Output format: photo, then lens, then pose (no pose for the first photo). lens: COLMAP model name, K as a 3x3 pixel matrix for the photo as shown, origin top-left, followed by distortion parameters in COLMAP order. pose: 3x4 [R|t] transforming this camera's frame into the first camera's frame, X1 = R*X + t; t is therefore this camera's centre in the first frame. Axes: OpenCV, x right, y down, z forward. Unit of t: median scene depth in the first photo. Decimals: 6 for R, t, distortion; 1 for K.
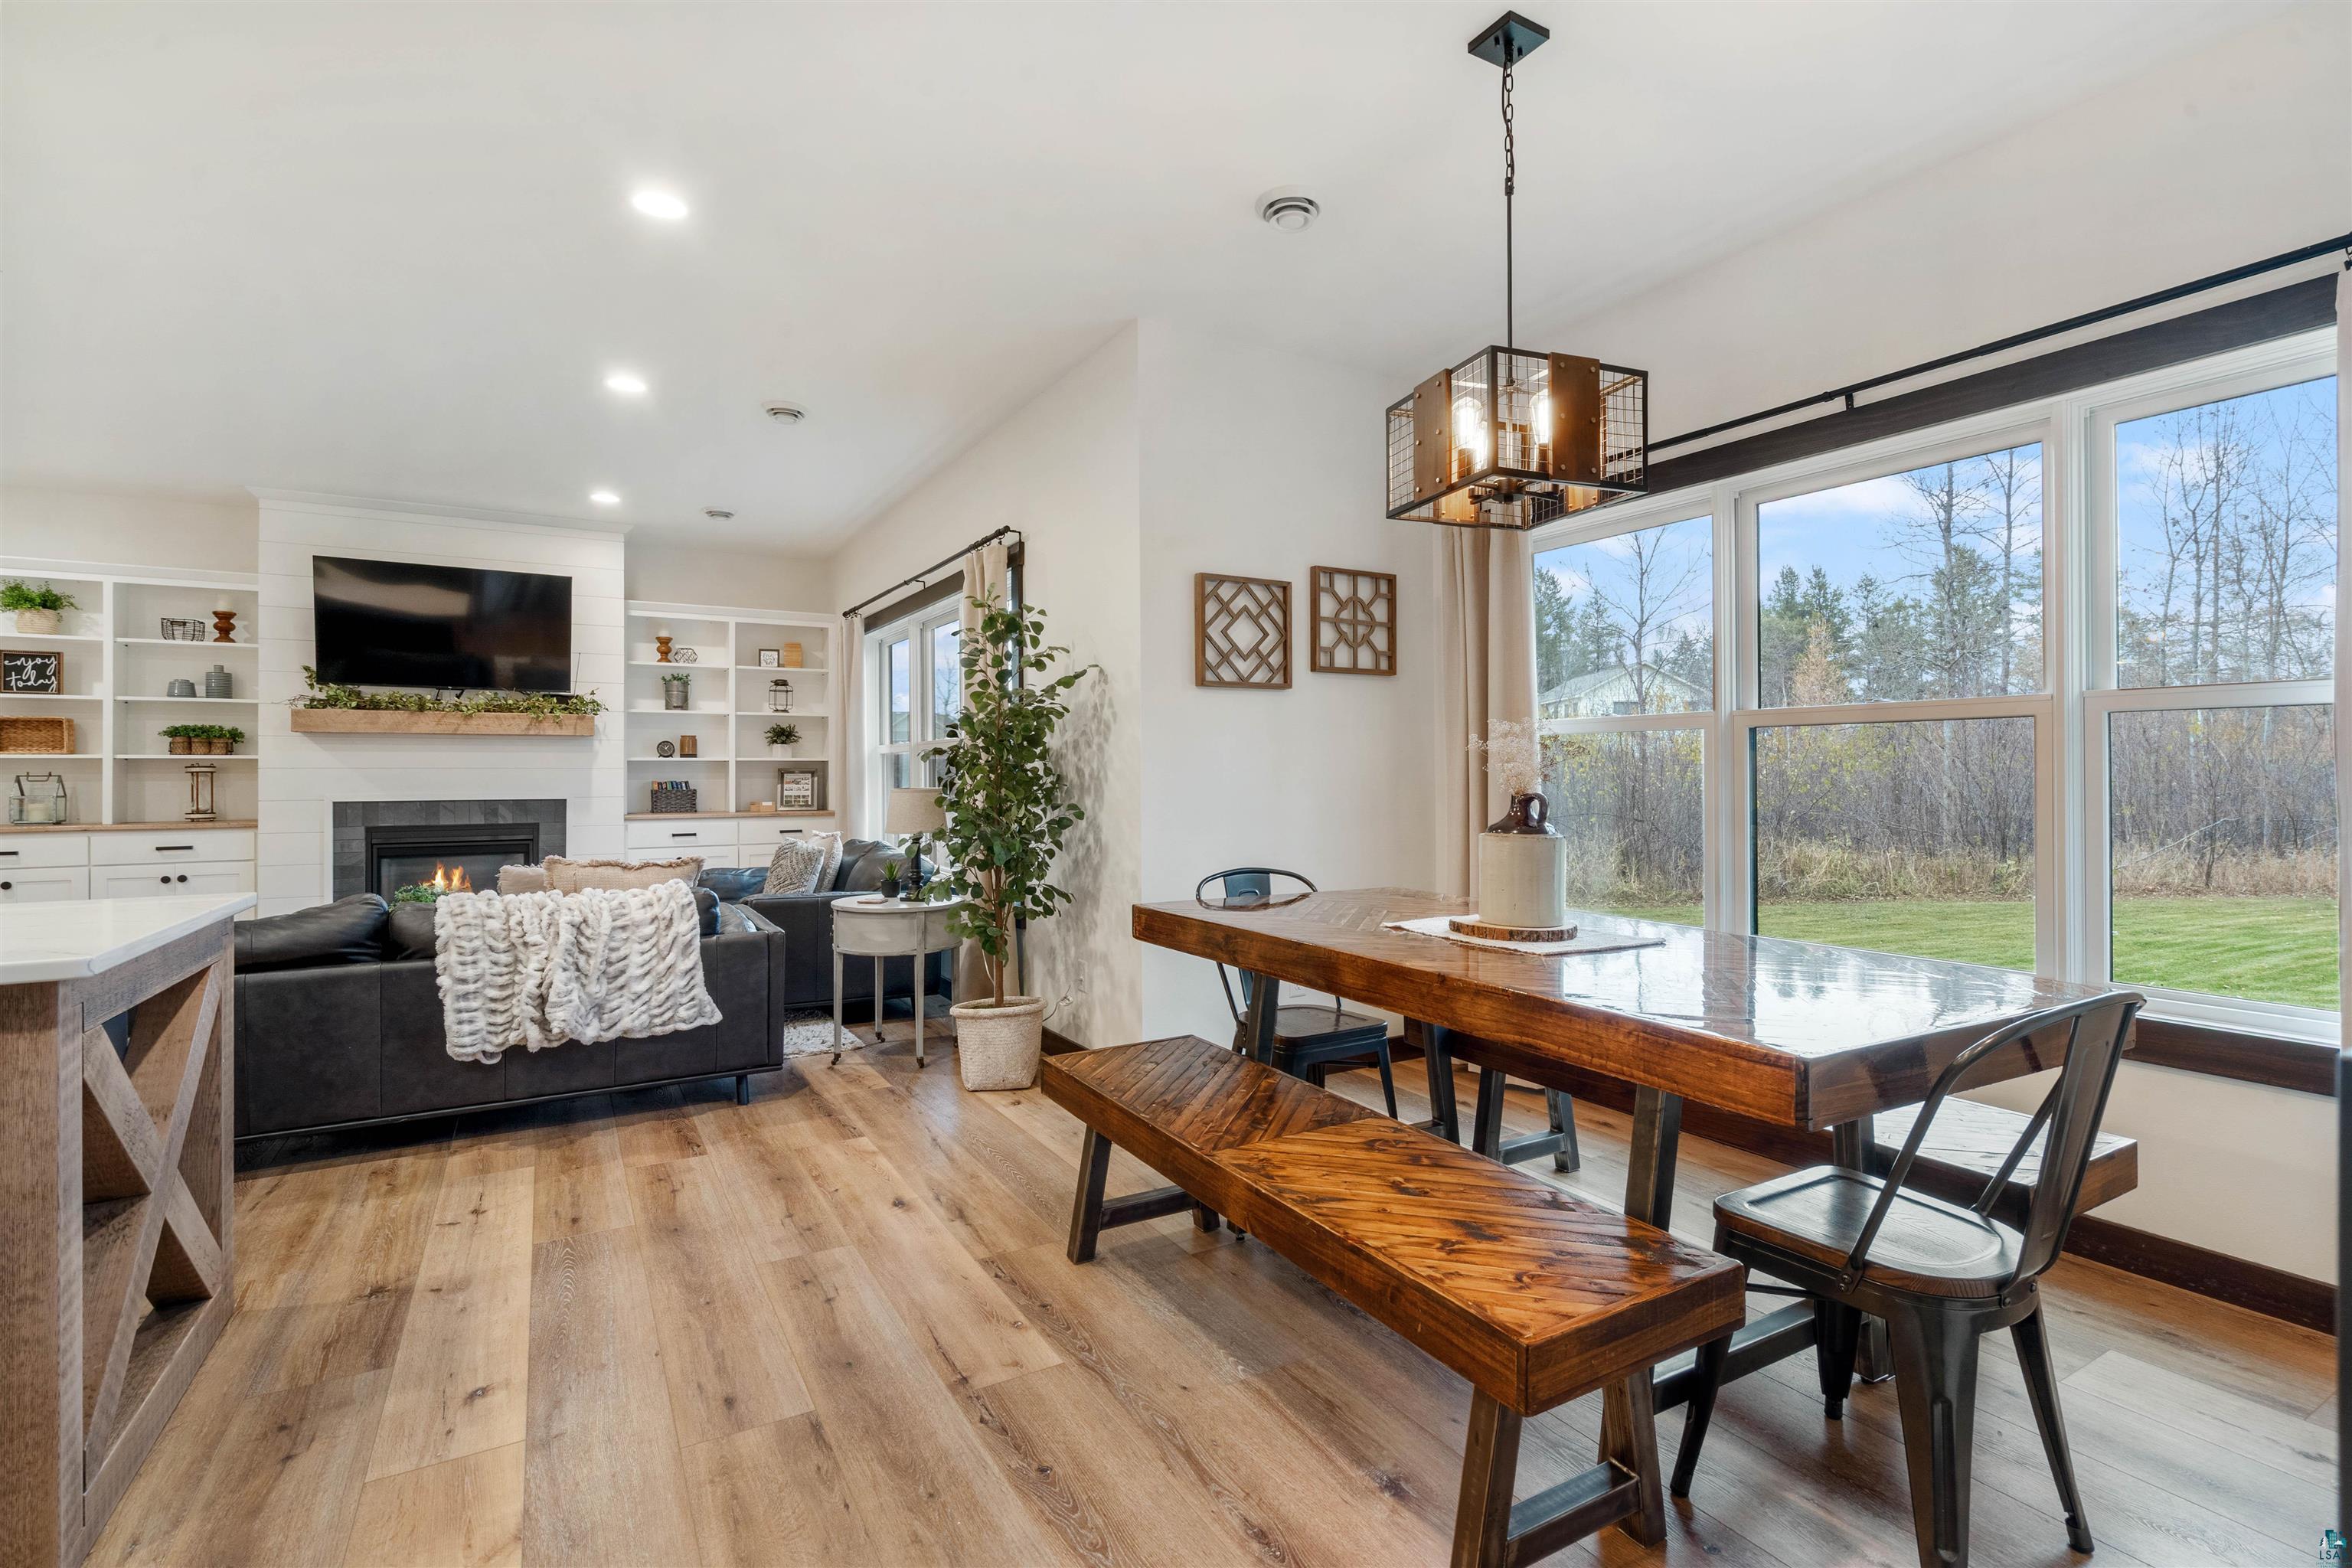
lens RADIAL K [[1070.5, 0, 1181.9], [0, 1070.5, 783.1], [0, 0, 1]] dist [-0.010269, 0.002688]
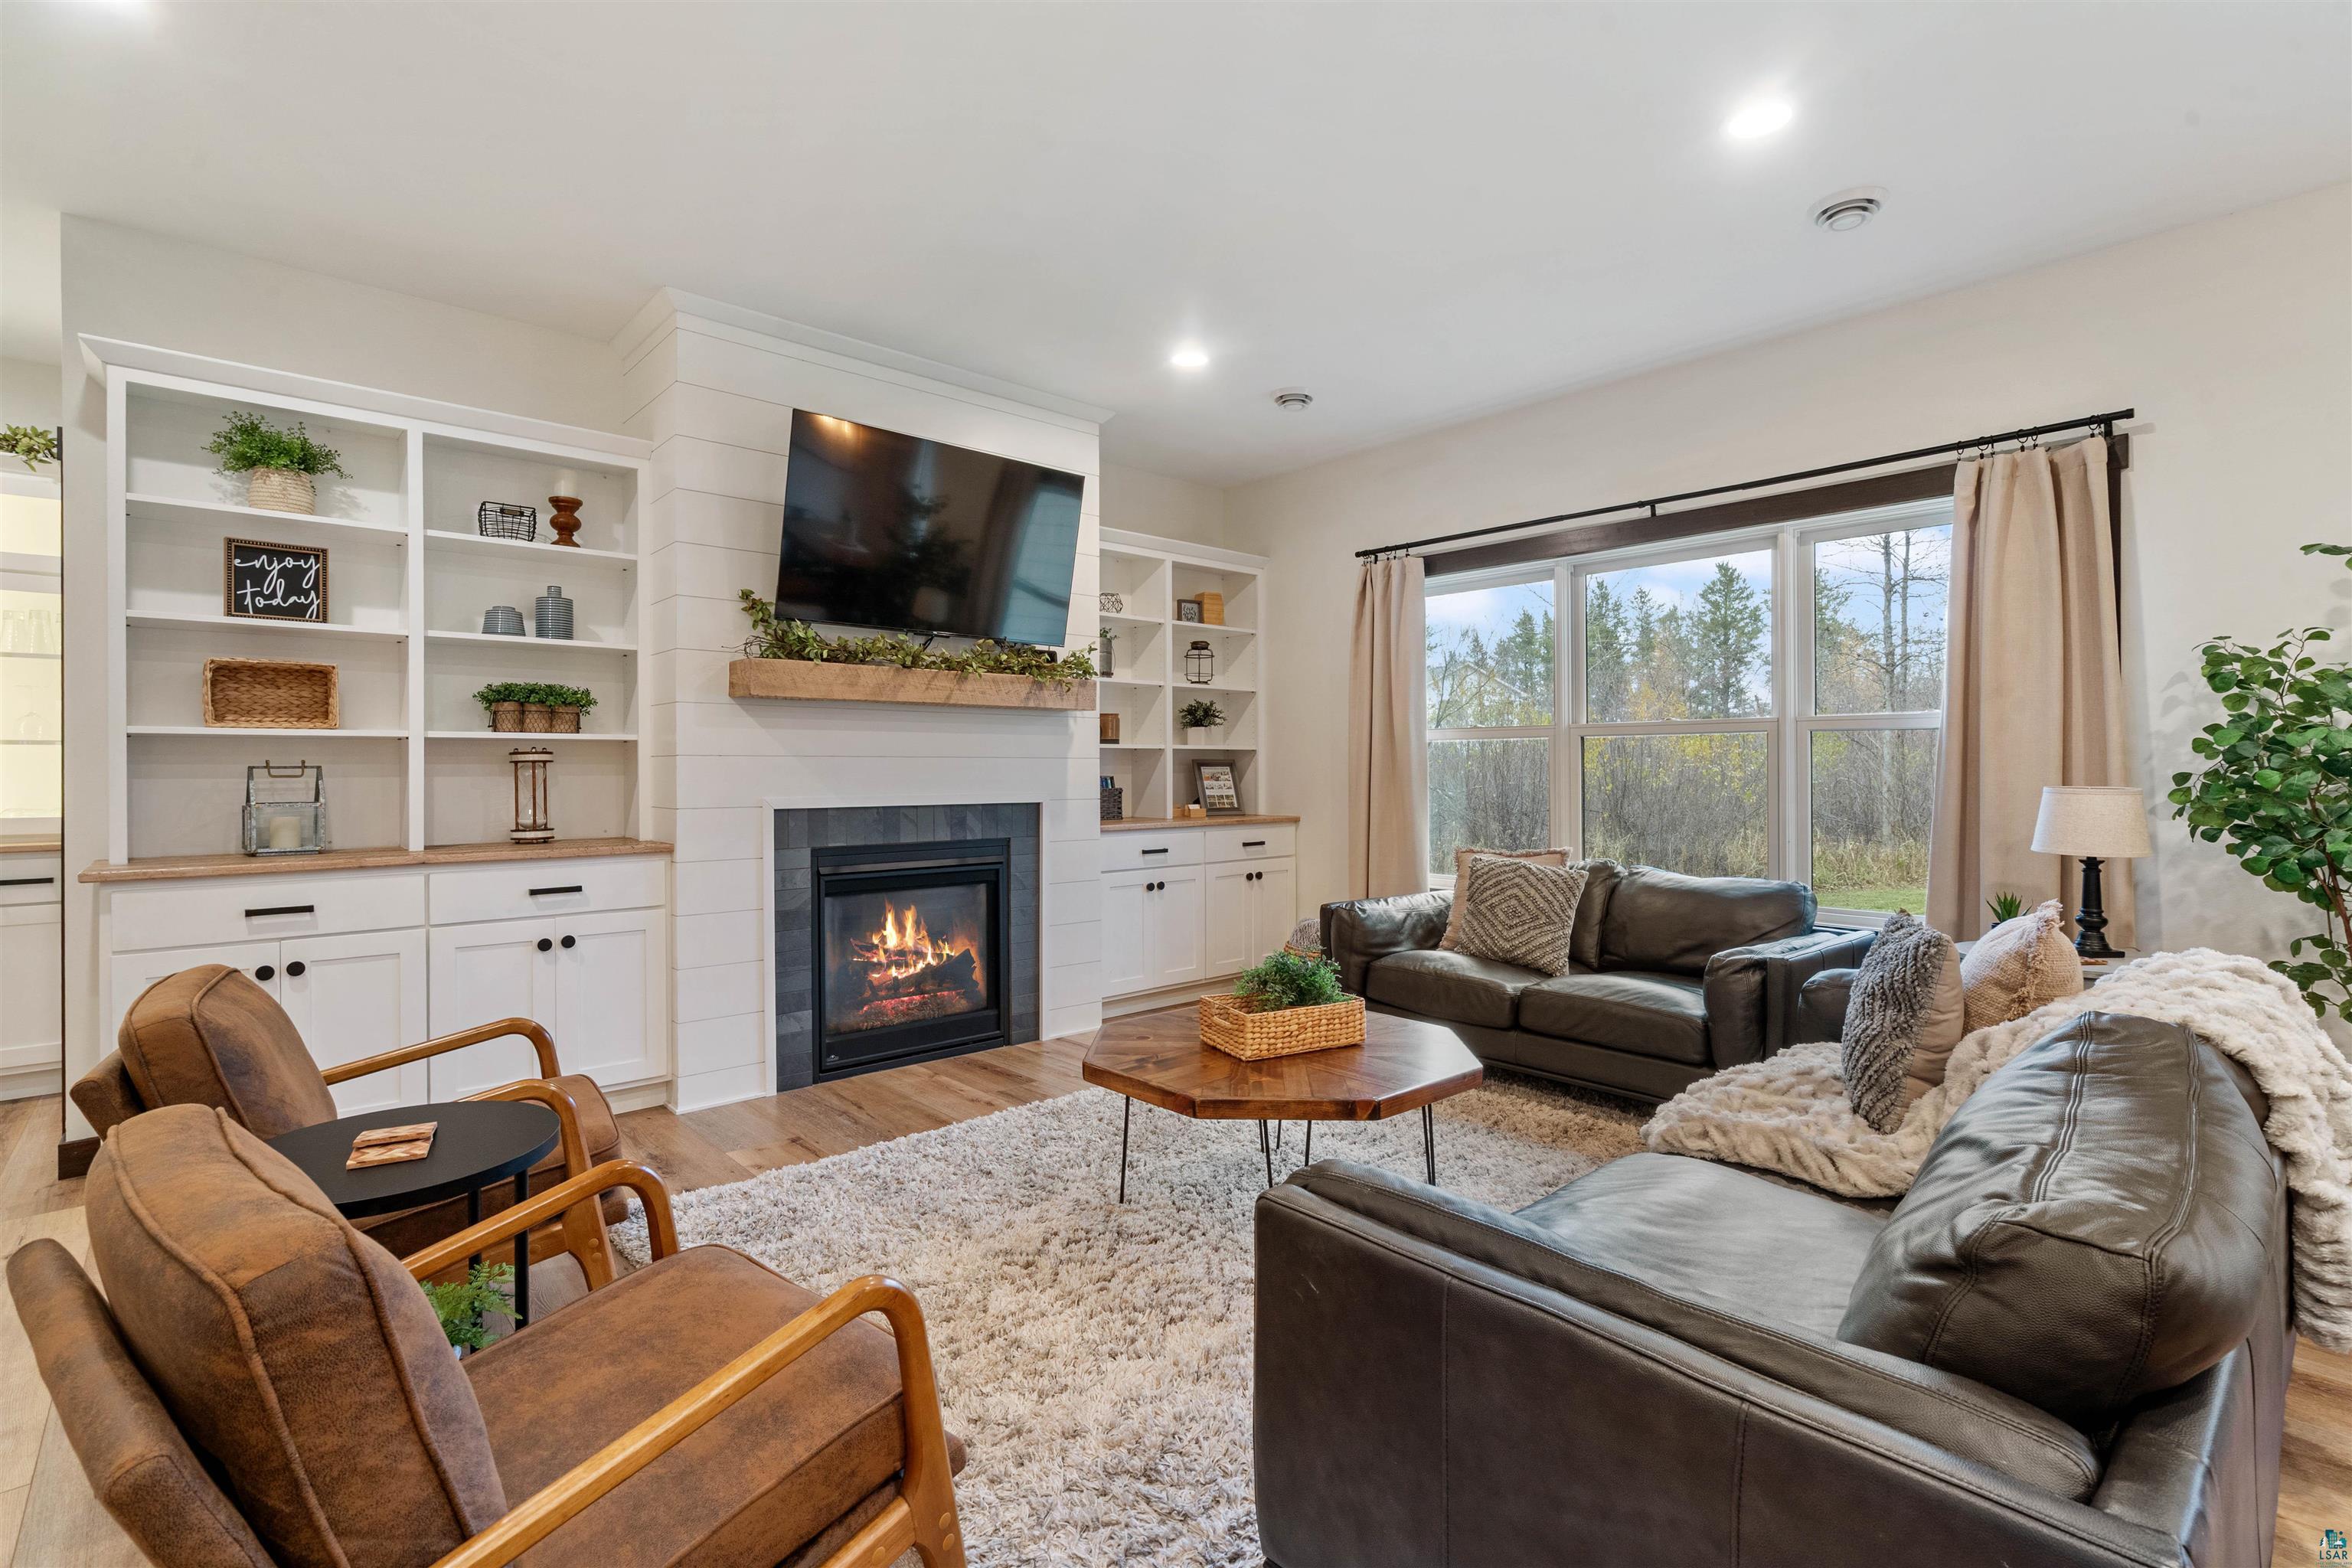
lens RADIAL K [[1070.5, 0, 1167.8], [0, 1070.5, 775.2], [0, 0, 1]] dist [-0.010269, 0.002688]
pose [[0.981565, 0.000605, 0.191129, -0.680375], [-0.000013, 0.999995, -0.003098, -0.000514], [-0.191130, 0.003039, 0.981560, 0.334913]]
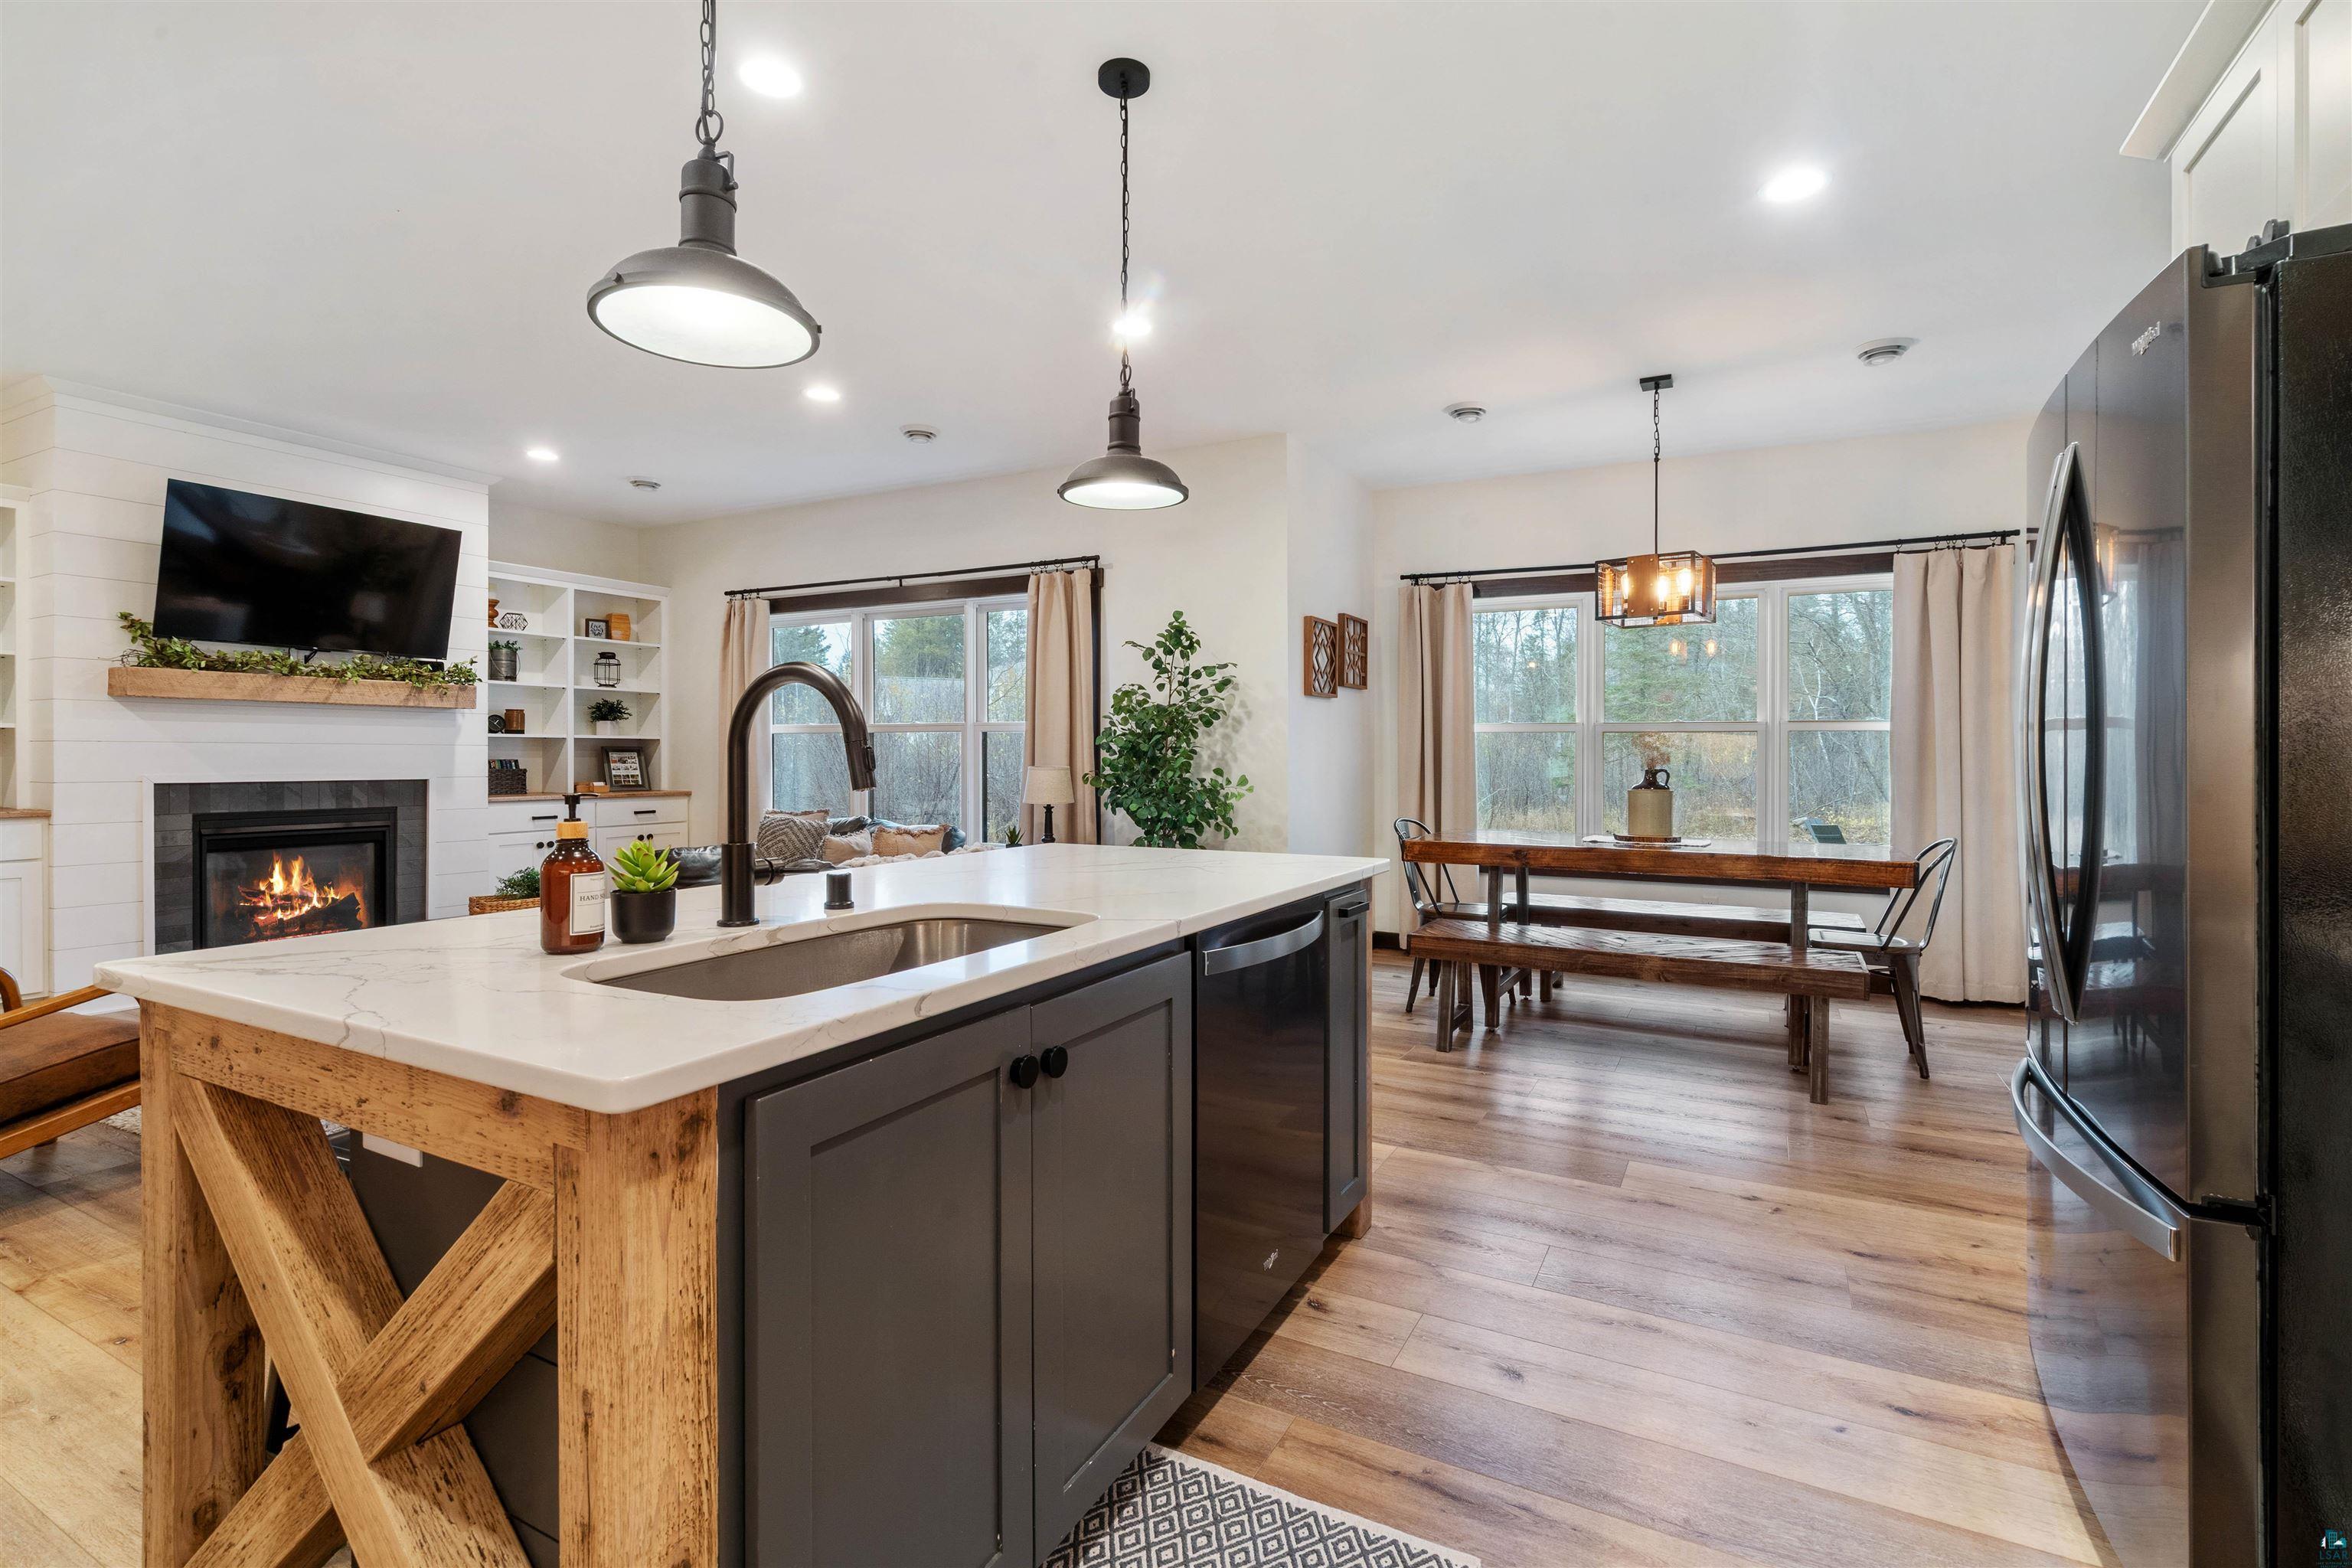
lens RADIAL K [[1070.5, 0, 1174.4], [0, 1070.5, 760.4], [0, 0, 1]] dist [-0.010269, 0.002688]
pose [[0.854963, 0.003556, 0.518677, -0.547966], [-0.001102, 0.999987, -0.005040, 0.003249], [-0.518688, 0.003737, 0.854955, -0.079546]]
